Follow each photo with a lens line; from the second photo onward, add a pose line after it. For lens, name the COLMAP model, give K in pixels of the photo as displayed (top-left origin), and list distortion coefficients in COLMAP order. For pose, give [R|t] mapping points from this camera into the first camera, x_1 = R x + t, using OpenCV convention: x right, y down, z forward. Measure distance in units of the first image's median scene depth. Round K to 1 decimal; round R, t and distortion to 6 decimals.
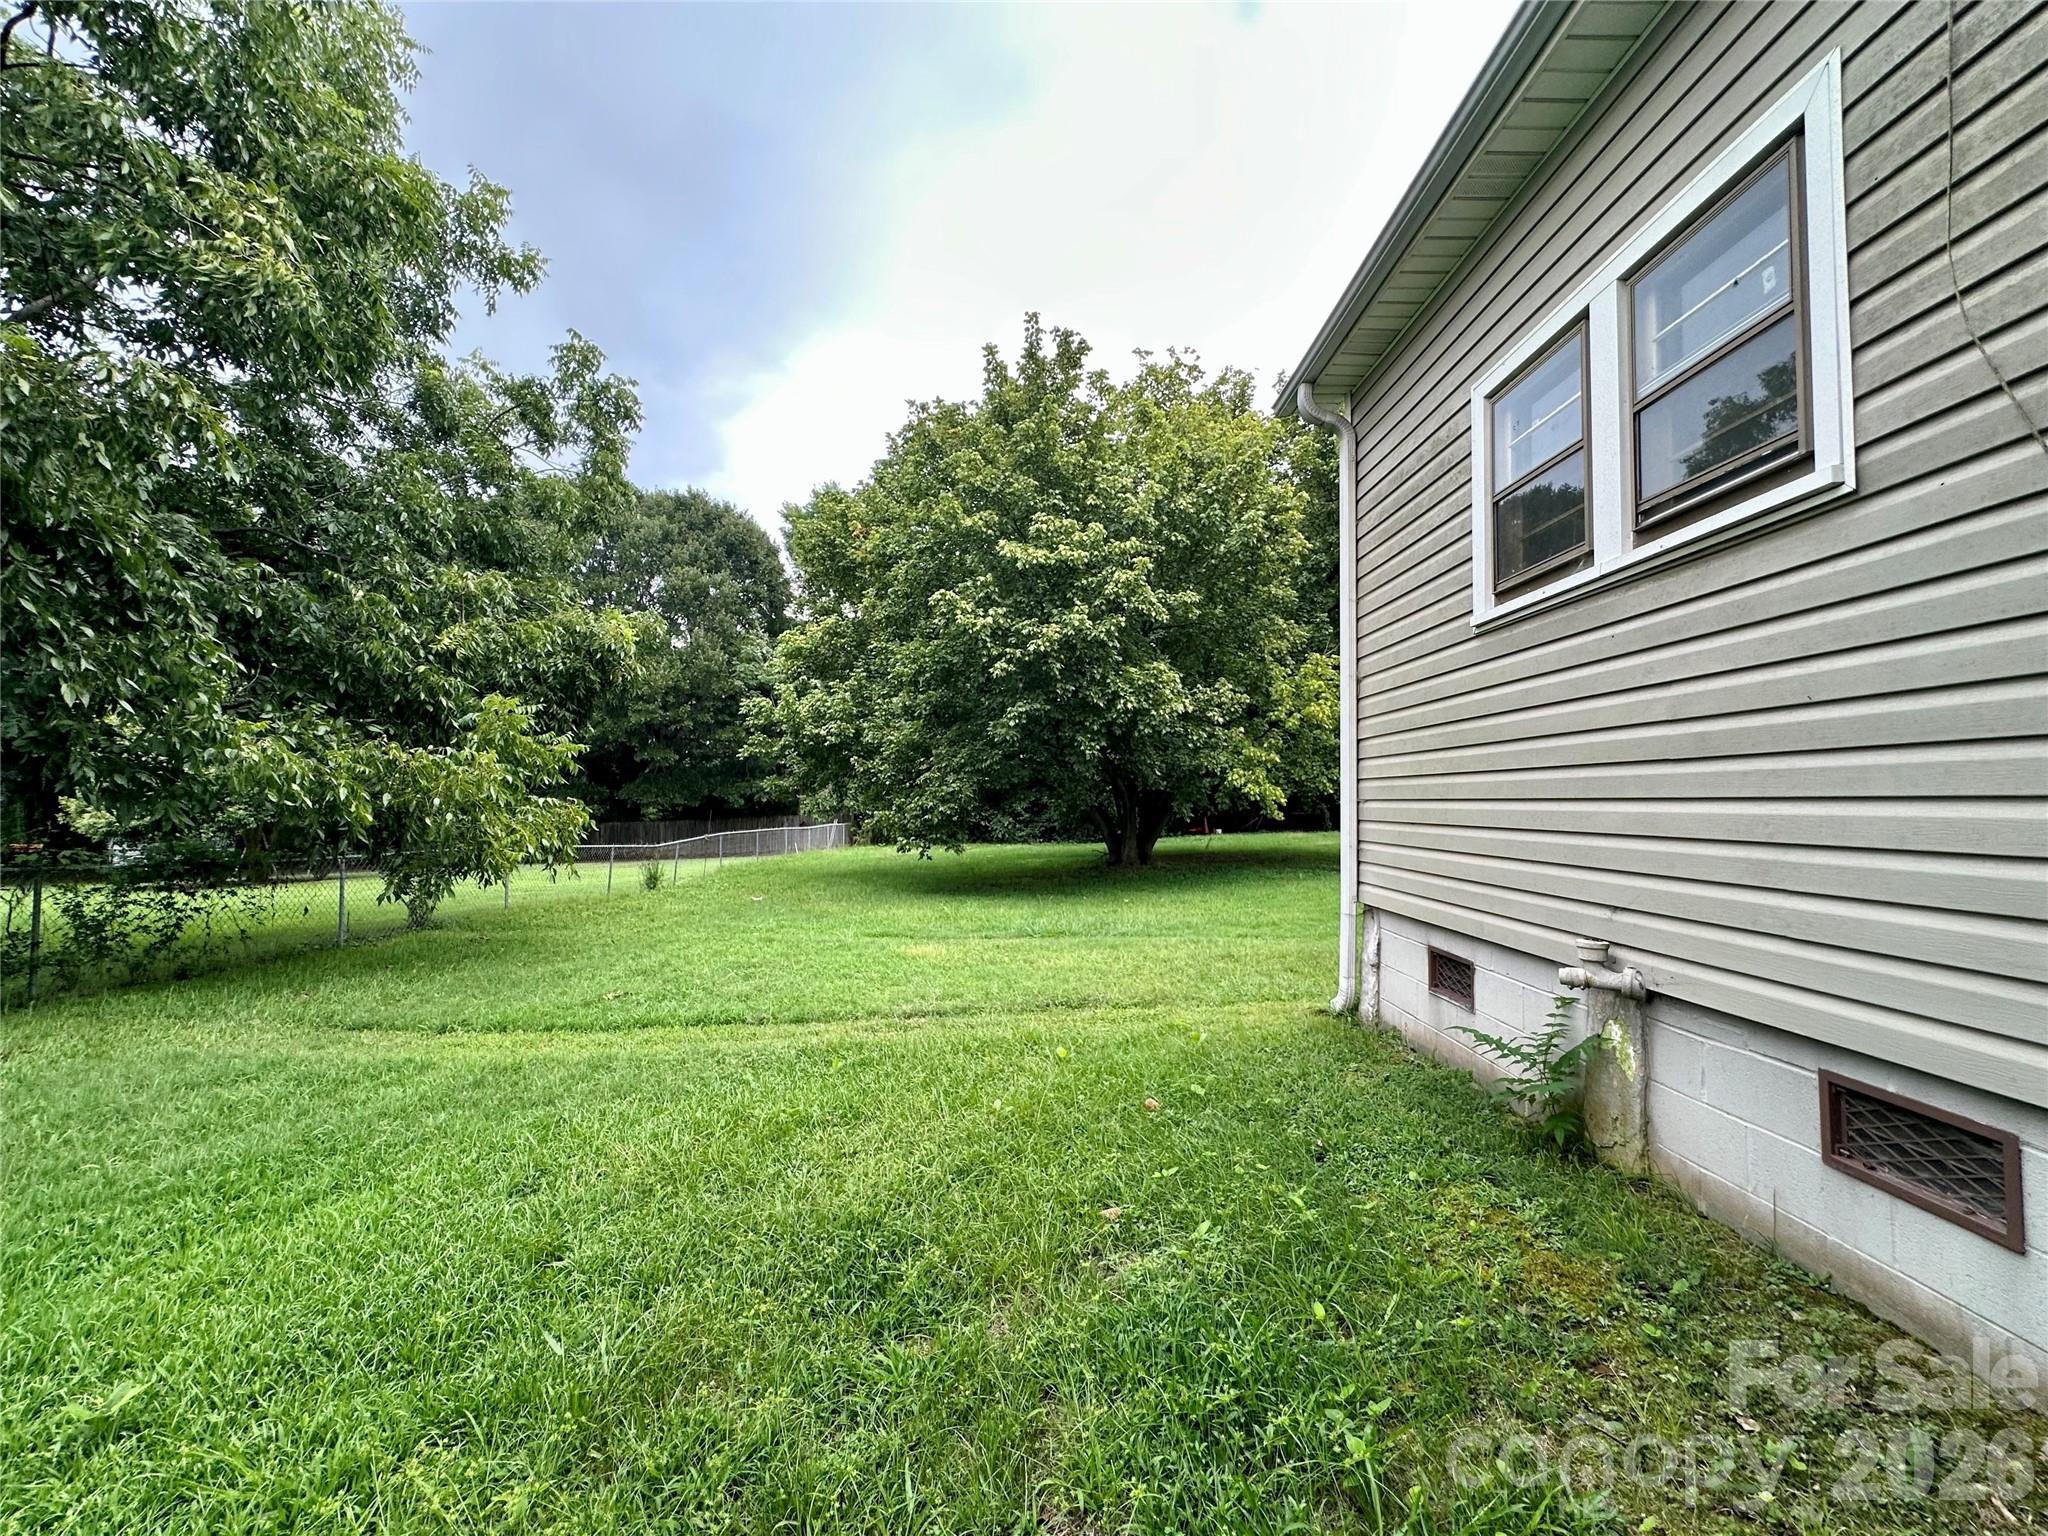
lens RADIAL K [[809.1, 0, 1024.0], [0, 809.1, 768.0], [0, 0, 1]] dist [-0.003326, -0.000399]
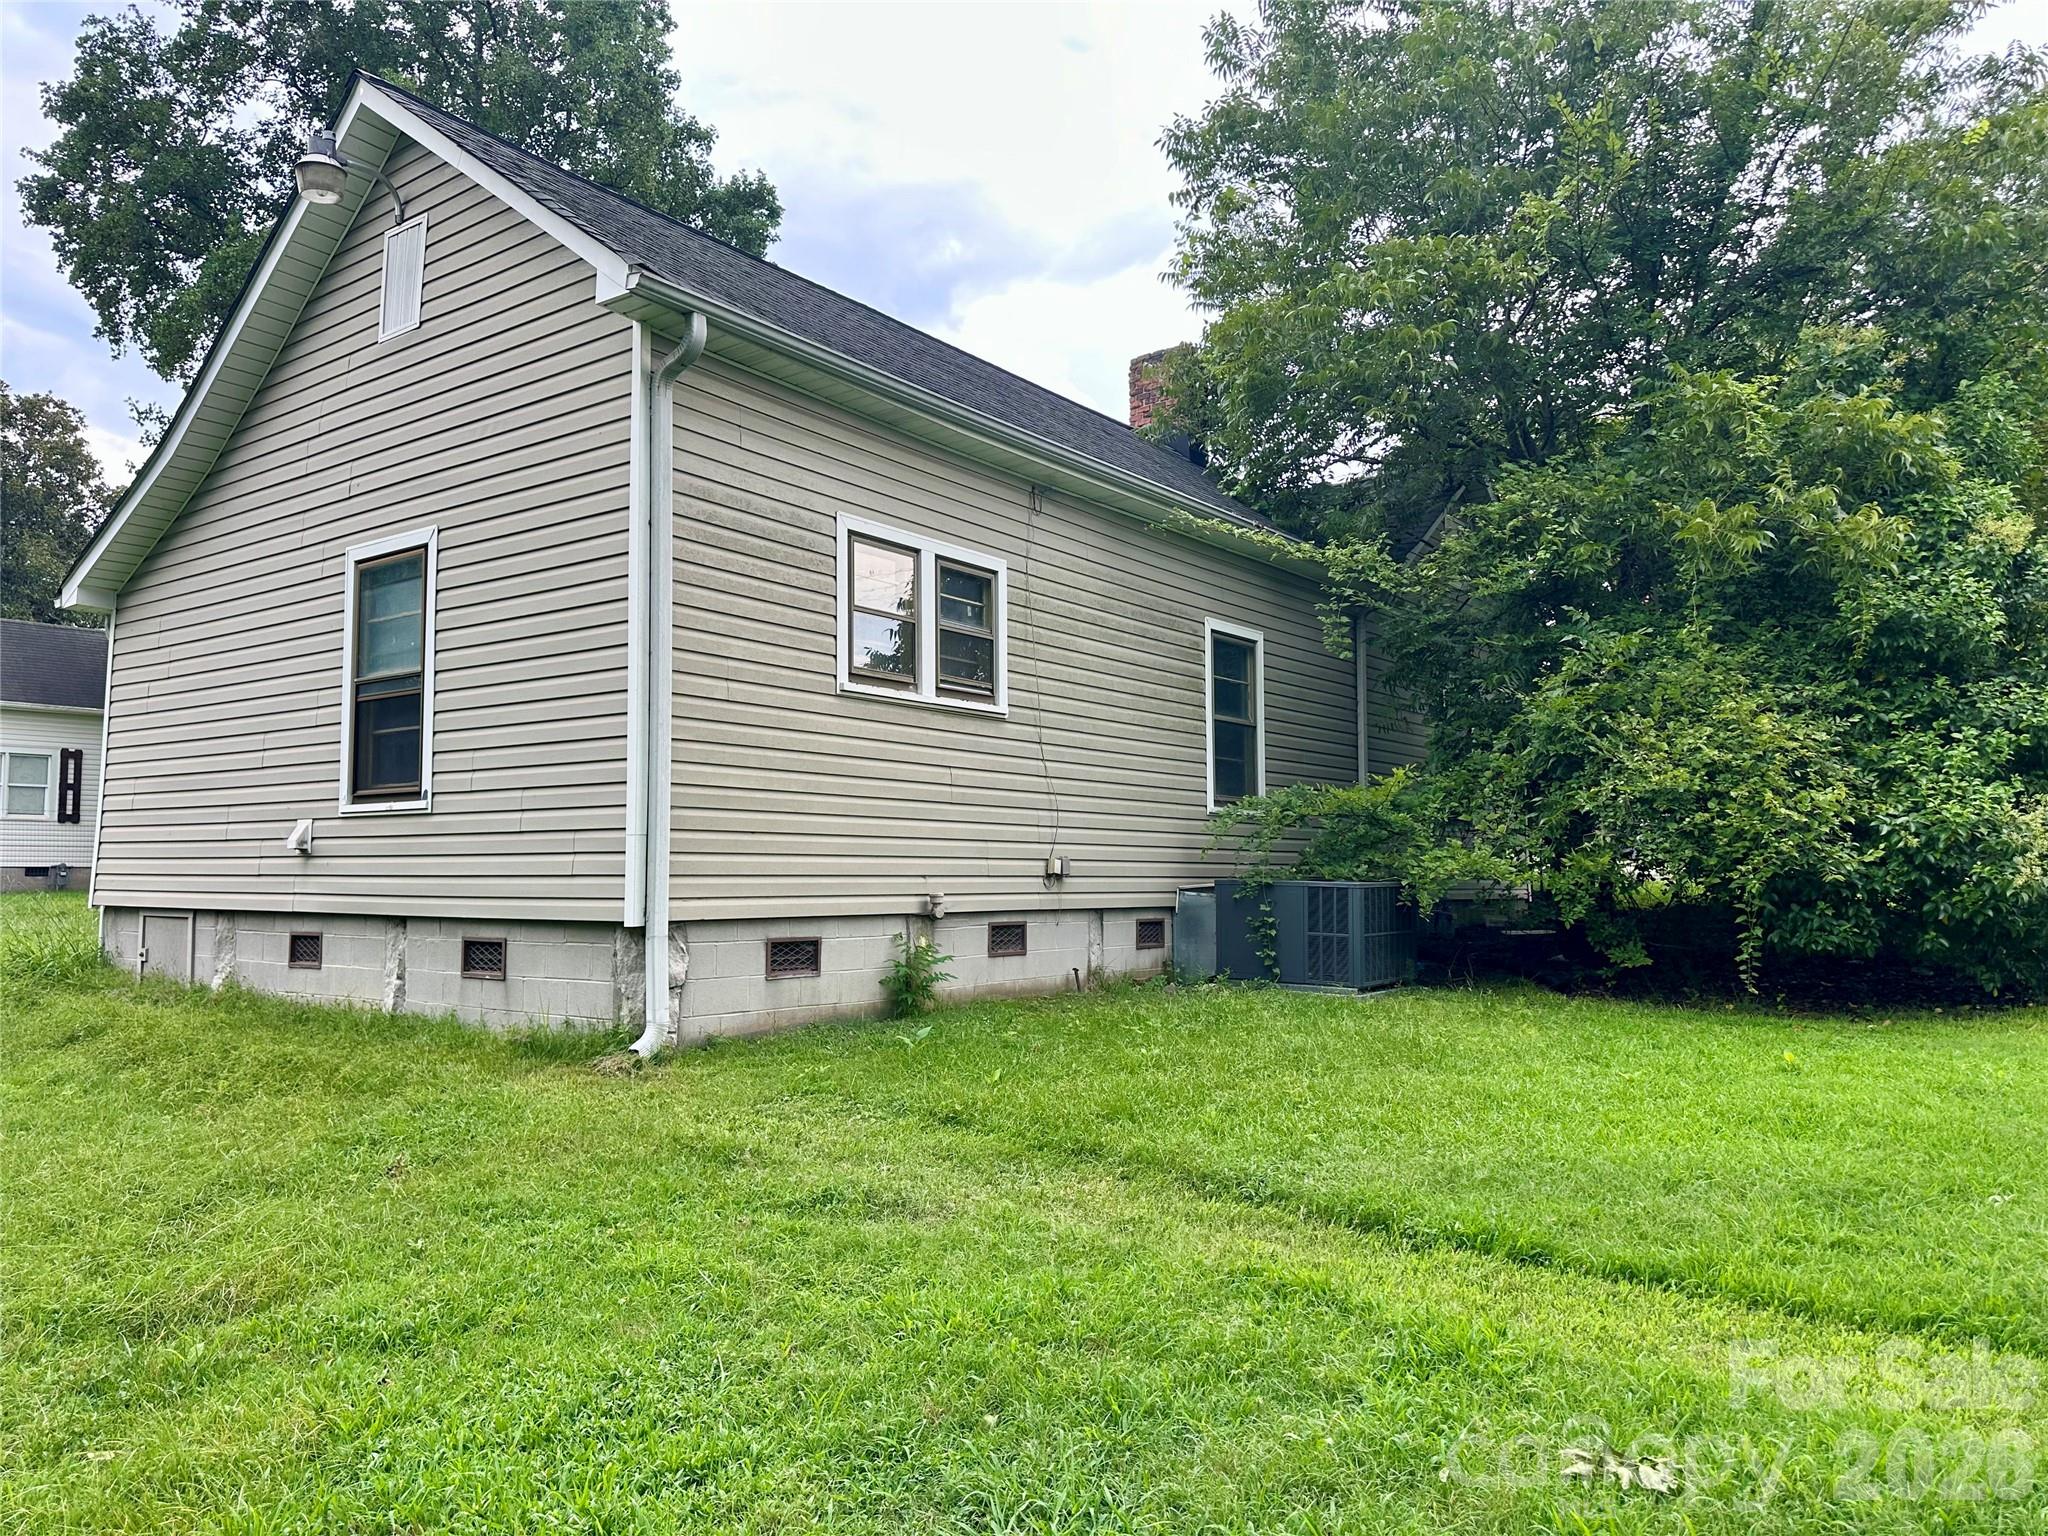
lens RADIAL K [[1437.7, 0, 1024.0], [0, 1437.7, 768.0], [0, 0, 1]] dist [-0.001348, -0.000589]
pose [[-0.804530, 0.017998, 0.593639, -1.722954], [-0.048674, 0.994180, -0.096108, 0.270359], [-0.591914, -0.106217, -0.798972, 4.173675]]
